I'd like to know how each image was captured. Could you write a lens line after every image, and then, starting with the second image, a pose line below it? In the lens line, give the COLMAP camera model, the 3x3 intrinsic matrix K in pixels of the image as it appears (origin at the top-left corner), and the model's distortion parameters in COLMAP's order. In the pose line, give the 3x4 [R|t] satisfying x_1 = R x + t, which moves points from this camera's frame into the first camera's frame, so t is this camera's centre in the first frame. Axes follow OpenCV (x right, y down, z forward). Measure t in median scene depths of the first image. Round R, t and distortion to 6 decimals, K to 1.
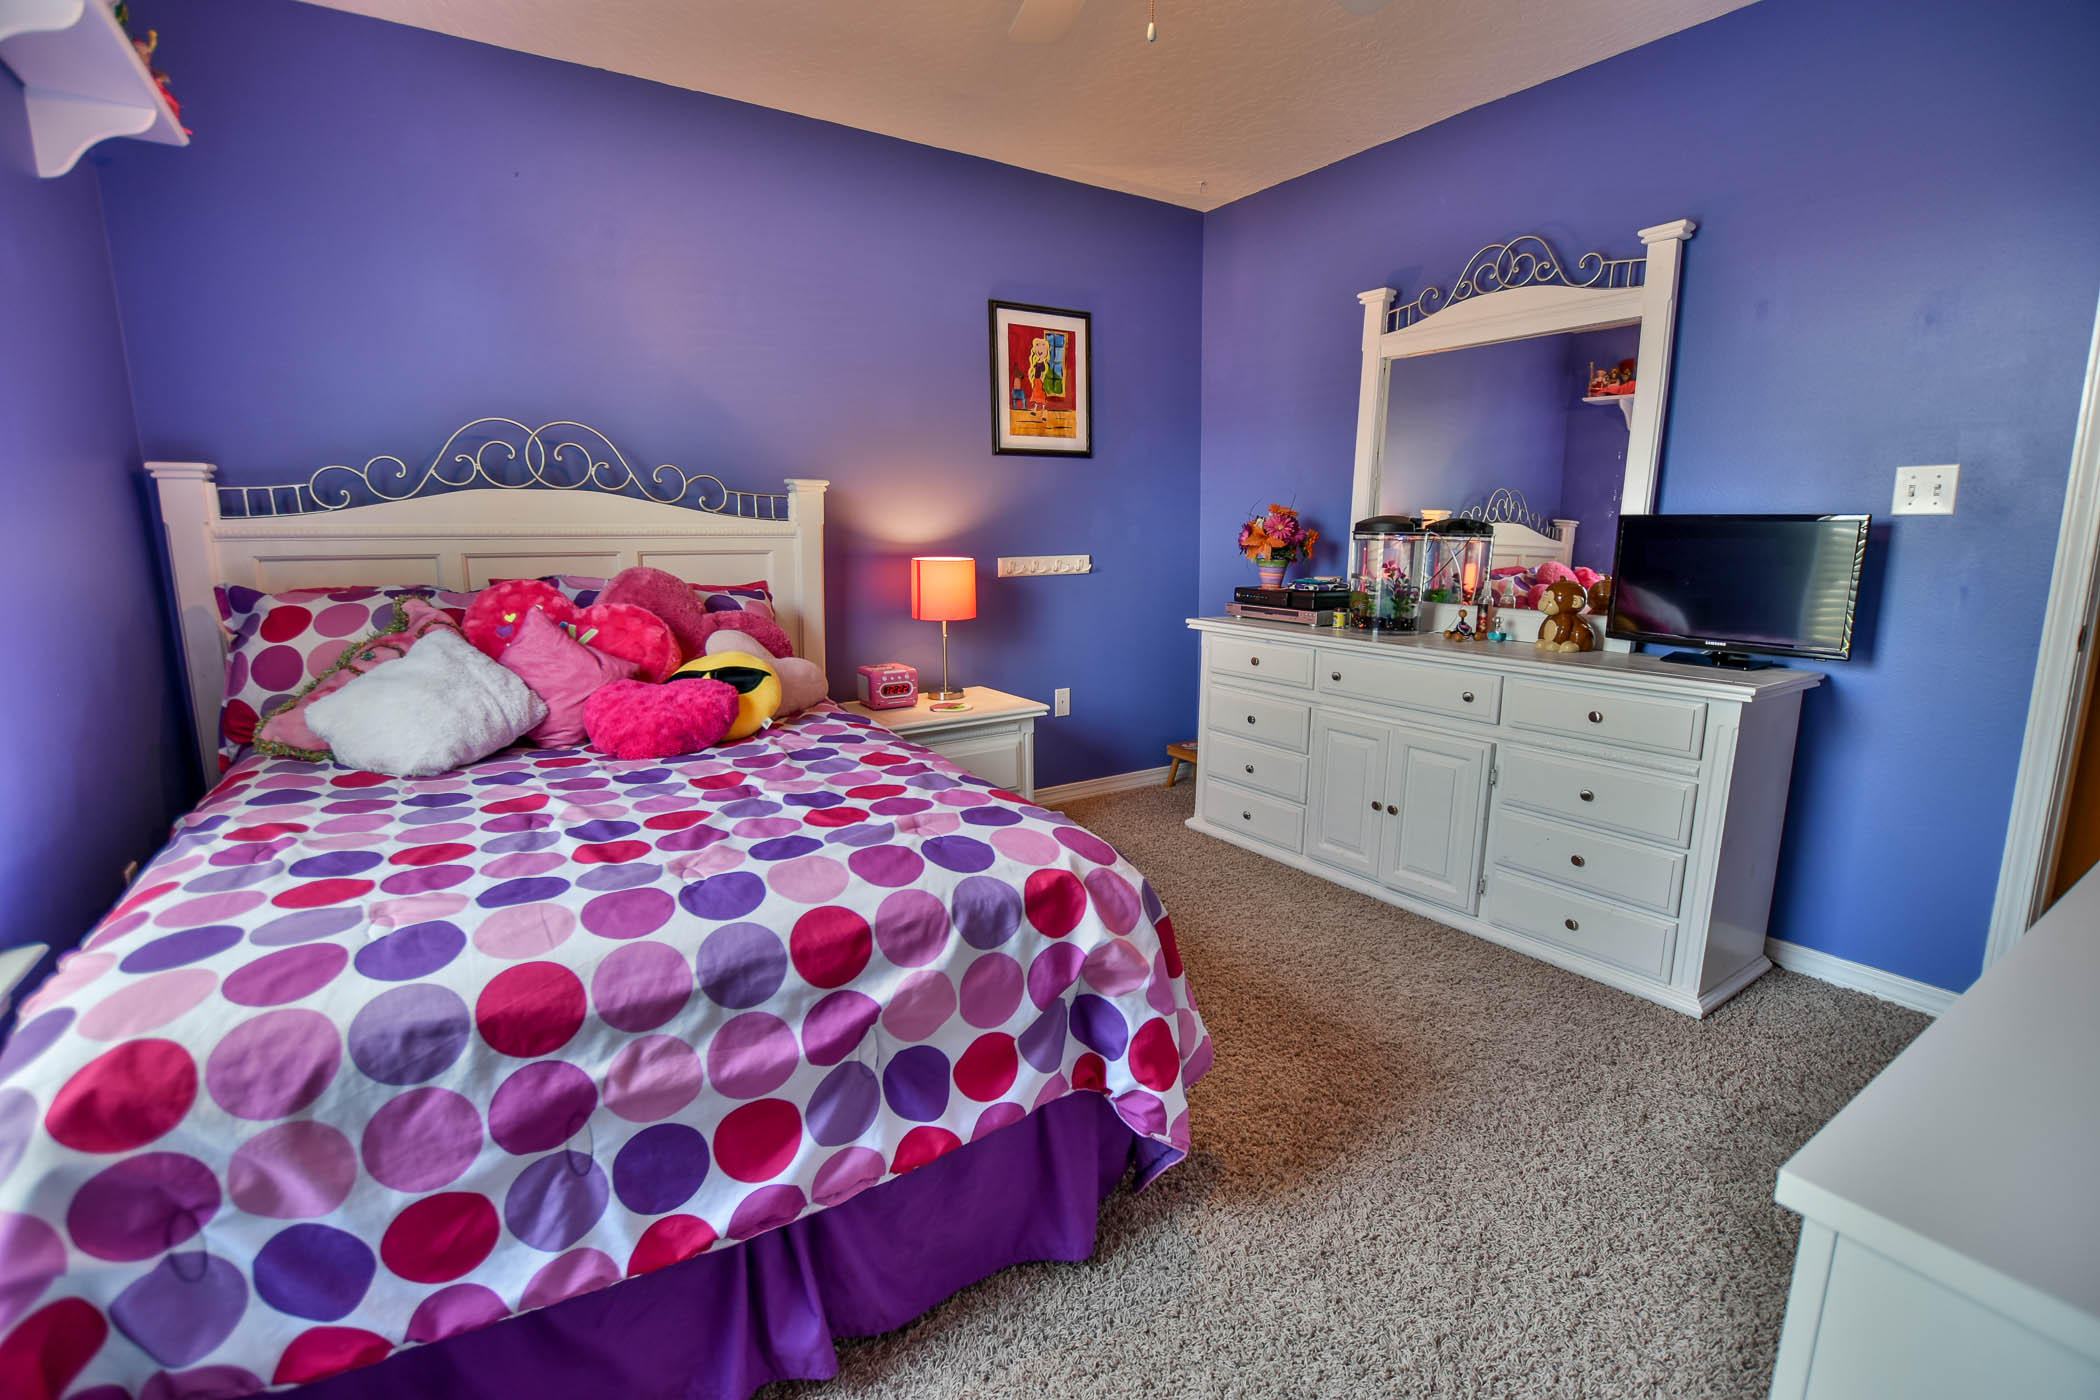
lens RADIAL K [[950.4, 0, 1047.2], [0, 950.4, 691.4], [0, 0, 1]] dist [-0.011808, -0.000325]
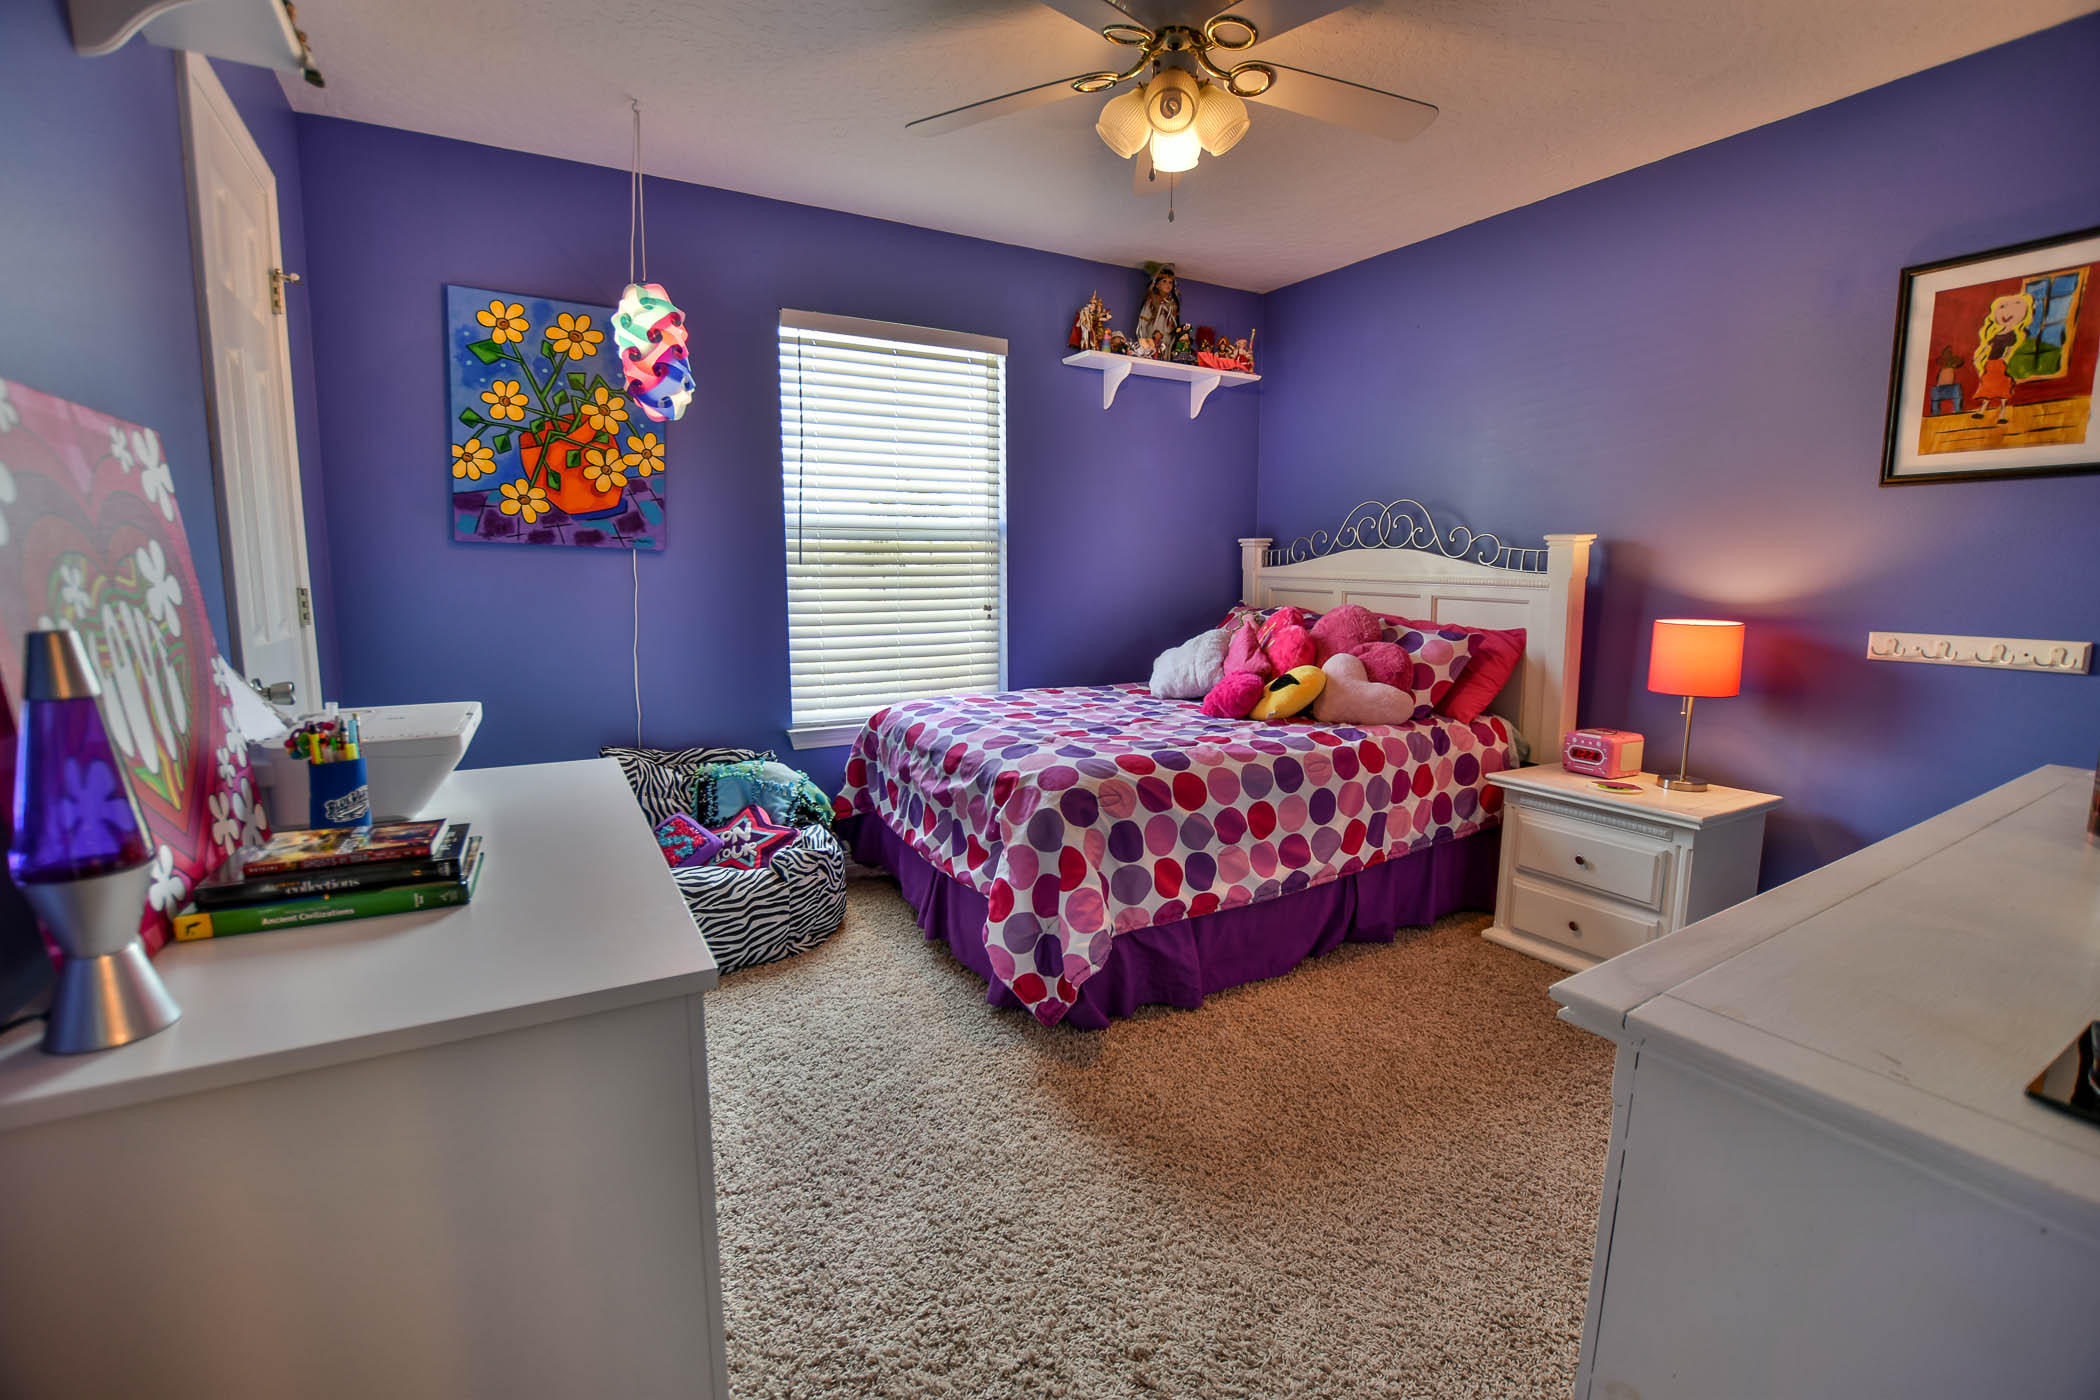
lens RADIAL K [[950.4, 0, 1051.1], [0, 950.4, 703.4], [0, 0, 1]] dist [-0.011808, -0.000325]
pose [[-0.059940, 0.147005, -0.987318, 0.709047], [-0.183241, 0.970668, 0.155651, -0.090395], [0.981239, 0.190247, -0.031244, 0.457466]]
